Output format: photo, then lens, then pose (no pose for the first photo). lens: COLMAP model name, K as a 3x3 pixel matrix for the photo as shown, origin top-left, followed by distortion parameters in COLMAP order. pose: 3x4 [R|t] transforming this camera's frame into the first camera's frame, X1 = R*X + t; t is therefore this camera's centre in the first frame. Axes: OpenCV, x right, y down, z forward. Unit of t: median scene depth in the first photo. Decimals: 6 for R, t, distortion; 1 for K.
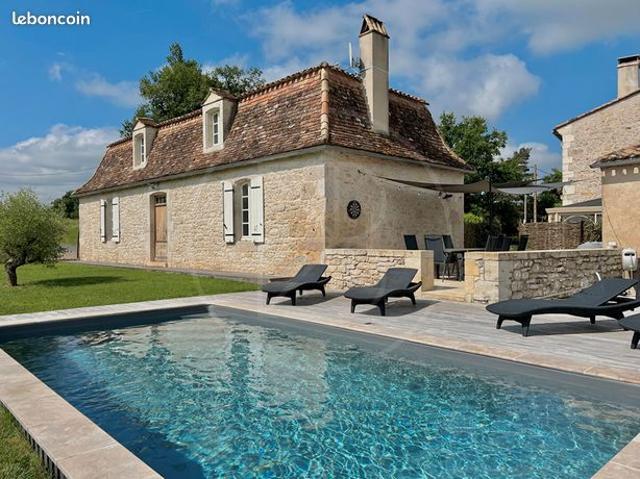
lens RADIAL K [[484.3, 0, 320.0], [0, 484.3, 239.5], [0, 0, 1]] dist [0.135092, -0.000942]
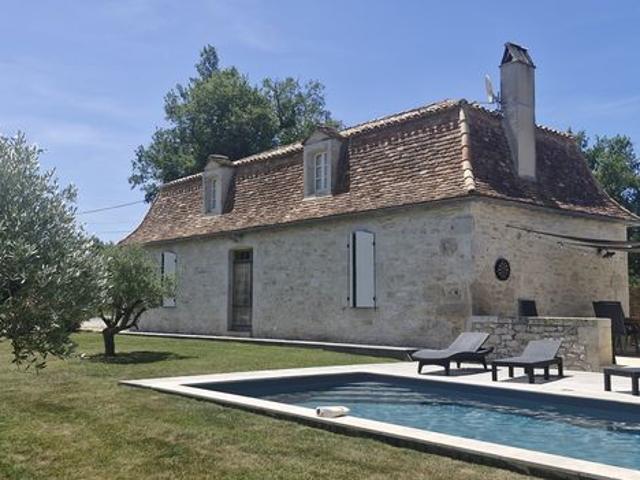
lens RADIAL K [[750.8, 0, 320.0], [0, 750.8, 240.0], [0, 0, 1]] dist [0.291198, -0.008030]
pose [[0.999244, 0.007906, -0.038055, -0.176913], [-0.011412, 0.995619, -0.092809, 0.012376], [0.037154, 0.093173, 0.994956, -0.307318]]
